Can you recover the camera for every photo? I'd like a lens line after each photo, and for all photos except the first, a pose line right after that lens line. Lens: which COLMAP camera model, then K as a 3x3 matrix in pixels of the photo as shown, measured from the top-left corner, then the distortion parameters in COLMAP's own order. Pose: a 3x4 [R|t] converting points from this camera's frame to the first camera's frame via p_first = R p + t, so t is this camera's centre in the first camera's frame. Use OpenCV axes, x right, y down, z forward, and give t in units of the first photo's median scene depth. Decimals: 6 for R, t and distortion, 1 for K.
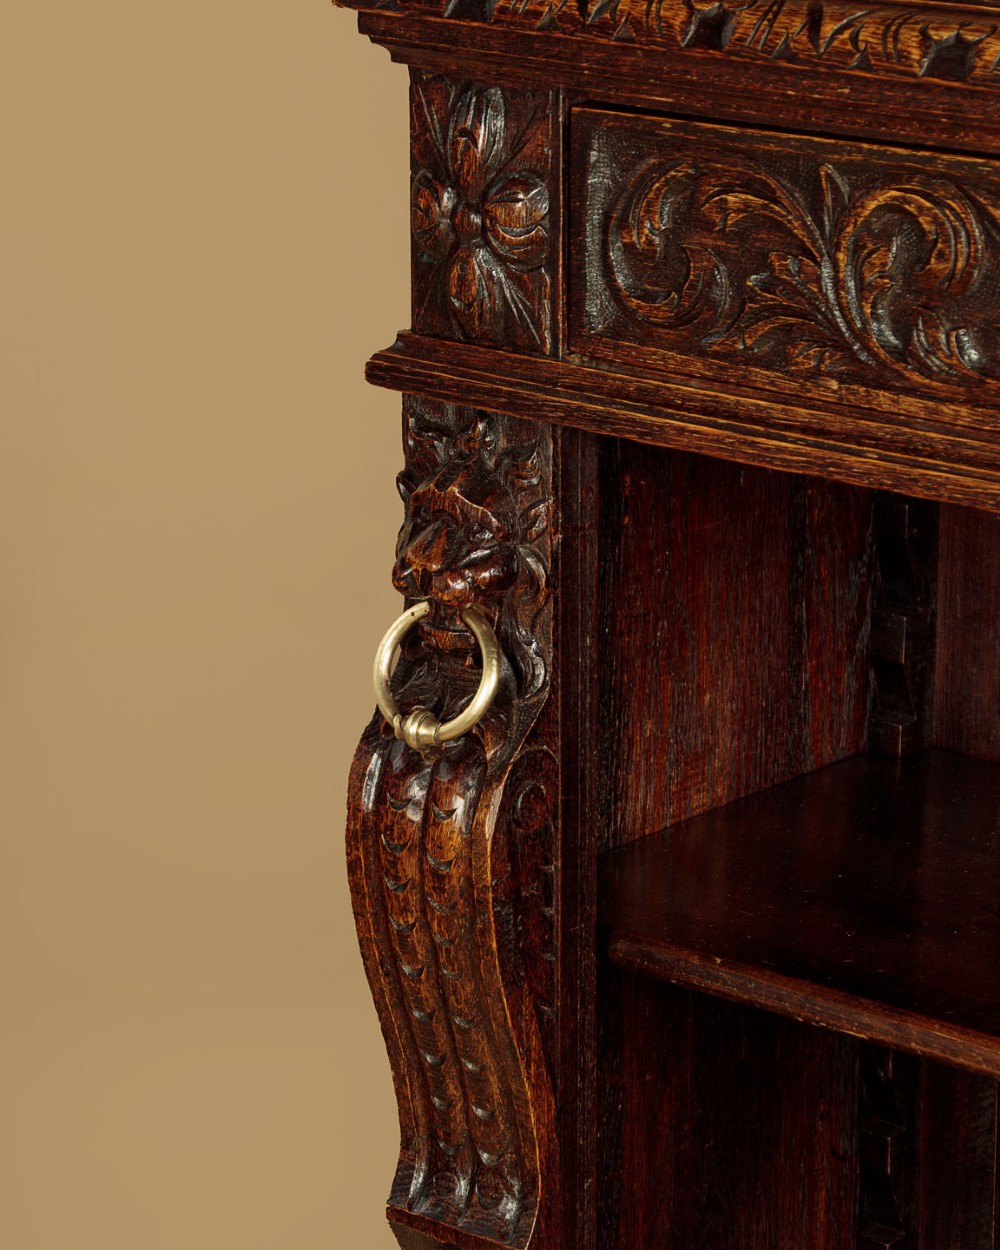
lens RADIAL K [[3633.1, 0, 506.1], [0, 3633.1, 628.6], [0, 0, 1]] dist [0.024749, 0.000000]
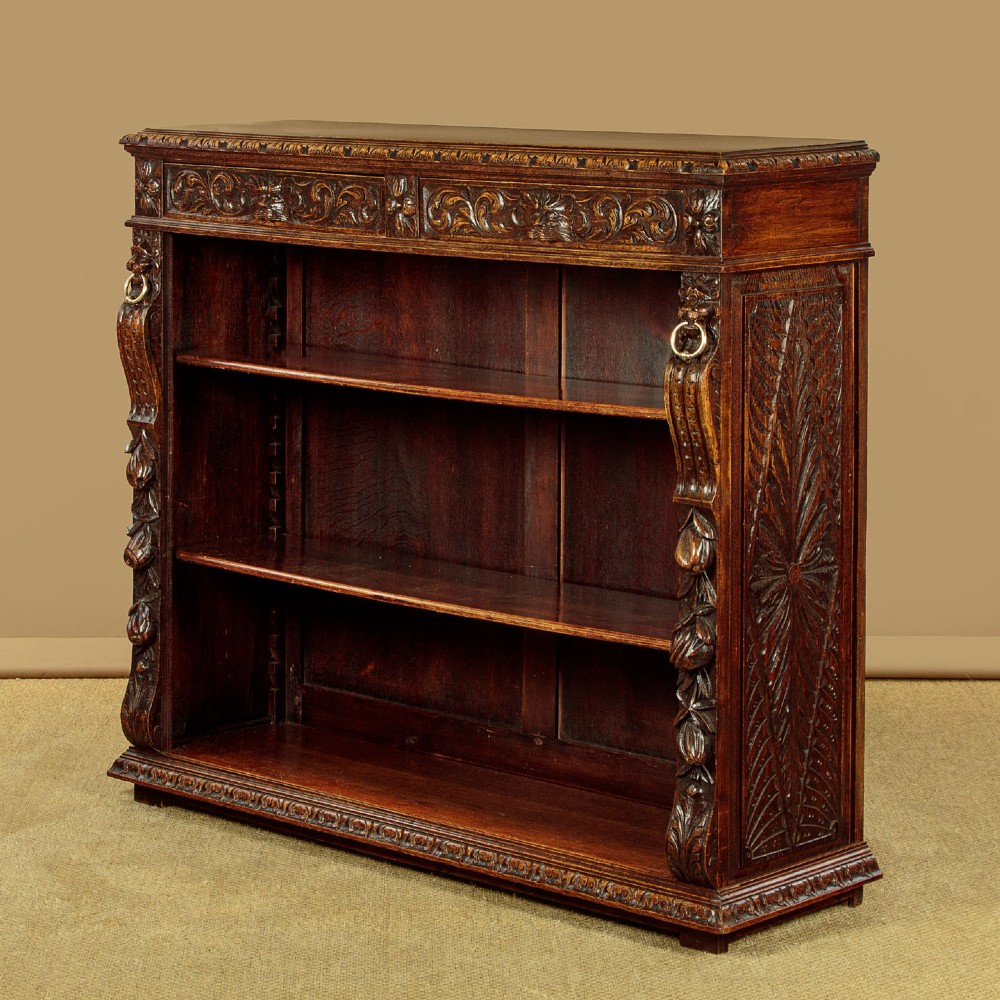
lens RADIAL K [[3170.9, 0, 498.2], [0, 3170.9, 505.9], [0, 0, 1]] dist [0.064962, 0.000000]
pose [[0.997837, 0.015182, -0.063960, 0.680430], [-0.023082, 0.991933, -0.124644, 0.753794], [0.061552, 0.125851, 0.990138, -2.804166]]
